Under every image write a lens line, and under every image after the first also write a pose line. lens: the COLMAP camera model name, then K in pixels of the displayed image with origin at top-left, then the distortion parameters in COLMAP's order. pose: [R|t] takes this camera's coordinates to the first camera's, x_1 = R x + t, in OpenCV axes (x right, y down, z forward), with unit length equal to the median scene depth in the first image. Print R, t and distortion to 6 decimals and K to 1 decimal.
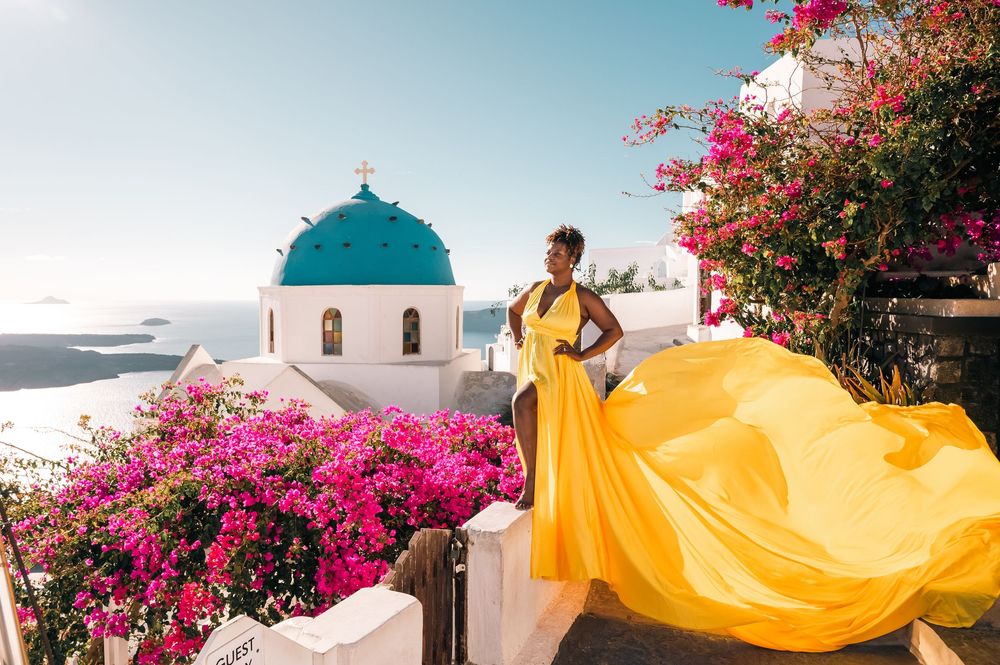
lens RADIAL K [[733.3, 0, 468.4], [0, 733.3, 322.6], [0, 0, 1]] dist [-0.003642, 0.001753]
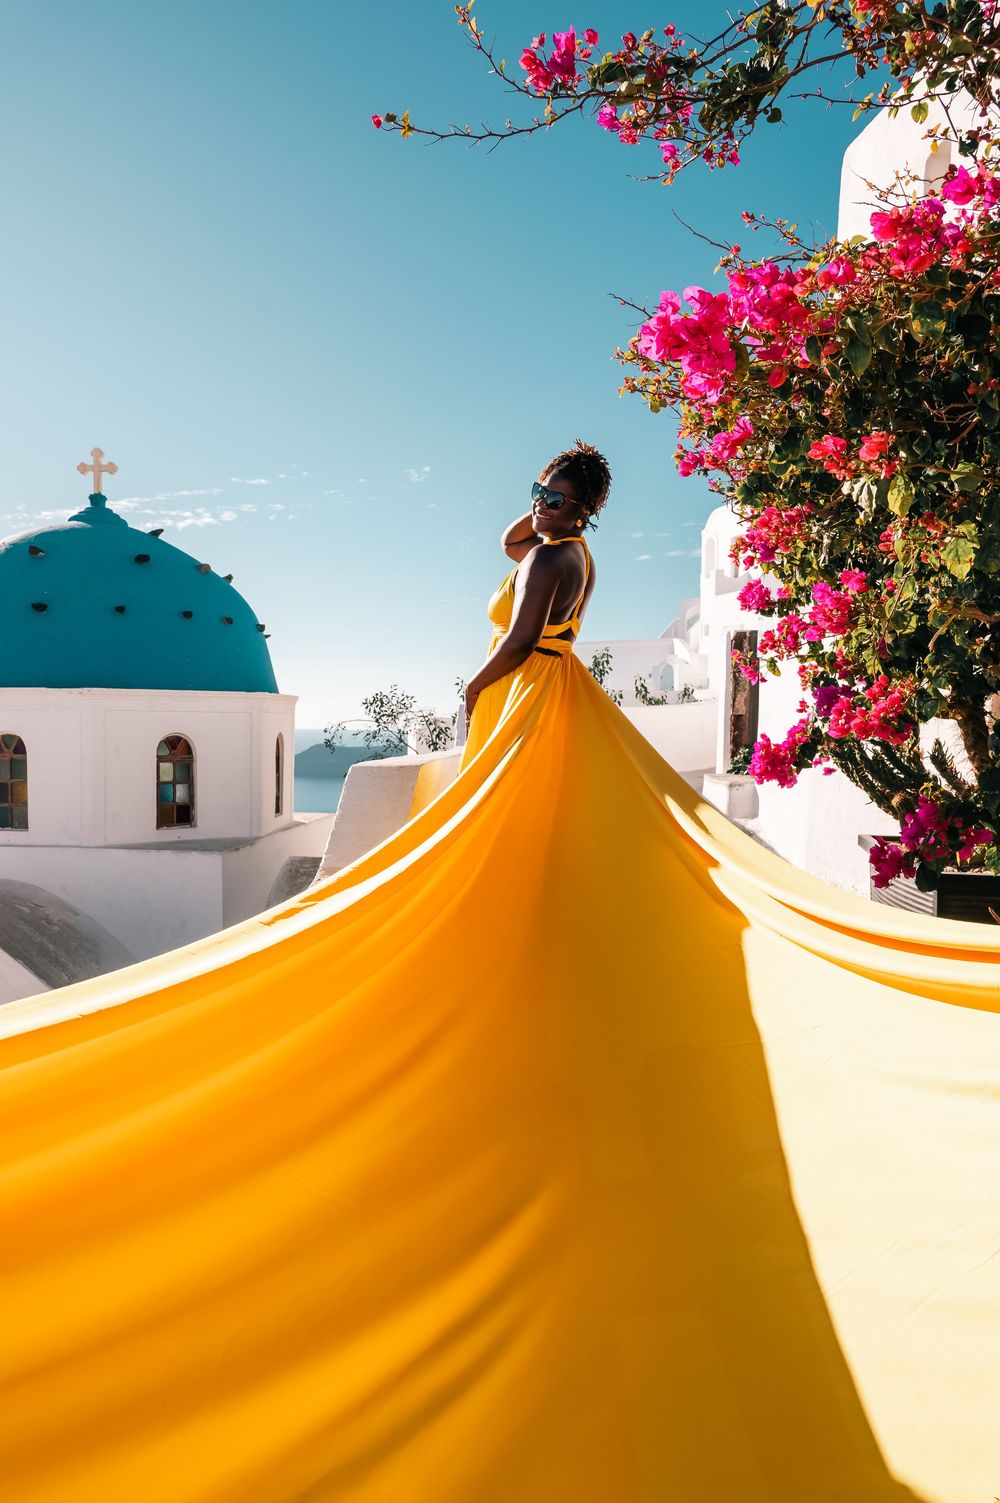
lens RADIAL K [[1078.1, 0, 514.2], [0, 1078.1, 785.0], [0, 0, 1]] dist [-0.003208, 0.001719]
pose [[0.993672, 0.004176, 0.112246, 0.228101], [-0.006372, 0.999795, 0.019206, -0.004549], [-0.112143, -0.019800, 0.993495, 0.746756]]
